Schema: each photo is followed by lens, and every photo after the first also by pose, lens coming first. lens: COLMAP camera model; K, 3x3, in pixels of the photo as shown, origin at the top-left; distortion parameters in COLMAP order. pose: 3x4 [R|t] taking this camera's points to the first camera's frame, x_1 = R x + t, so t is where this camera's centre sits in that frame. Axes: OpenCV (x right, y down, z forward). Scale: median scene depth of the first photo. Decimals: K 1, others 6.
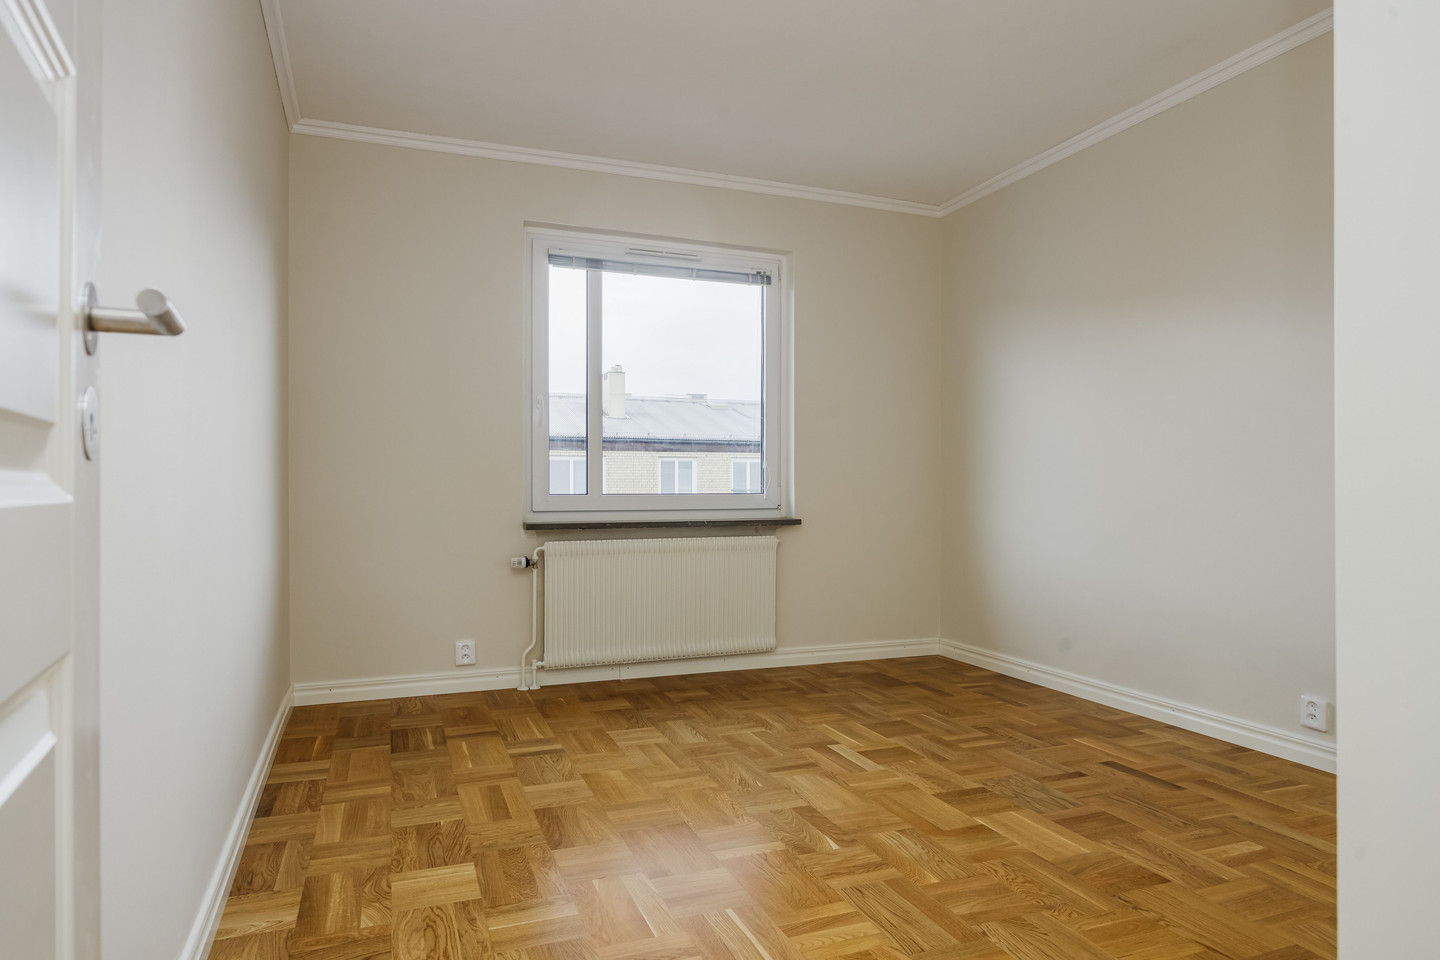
lens RADIAL K [[887.1, 0, 715.6], [0, 887.1, 489.1], [0, 0, 1]] dist [0.001481, -0.000801]
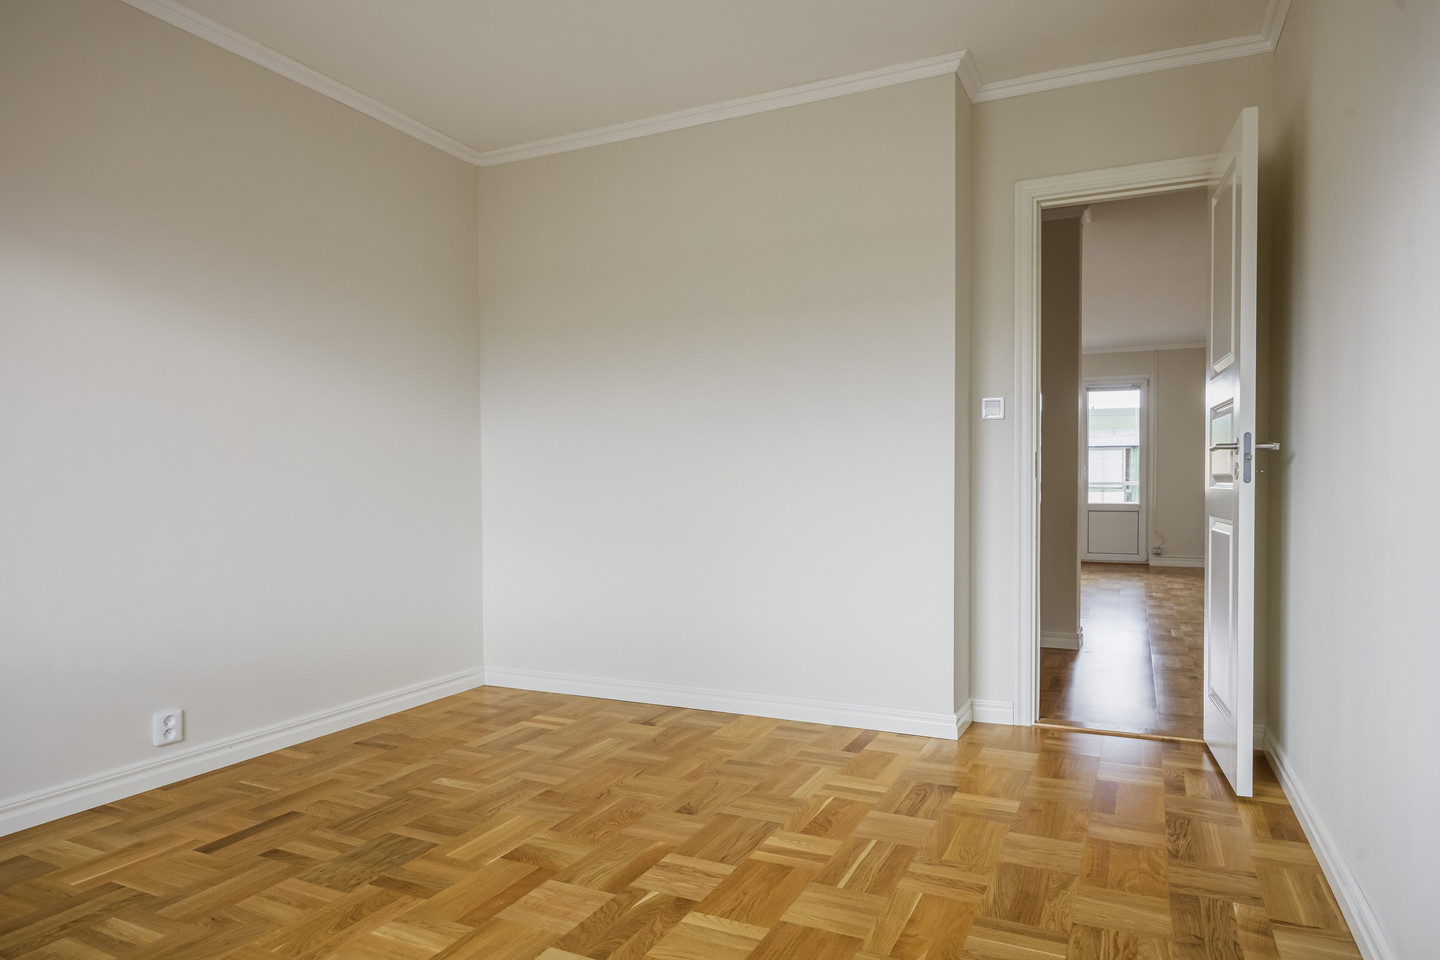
lens RADIAL K [[887.1, 0, 715.4], [0, 887.1, 479.8], [0, 0, 1]] dist [0.001481, -0.000801]
pose [[-0.685803, 0.007207, 0.727751, -0.484414], [0.011122, 0.999938, 0.000578, -0.013592], [-0.727702, 0.008491, -0.685841, 1.340848]]
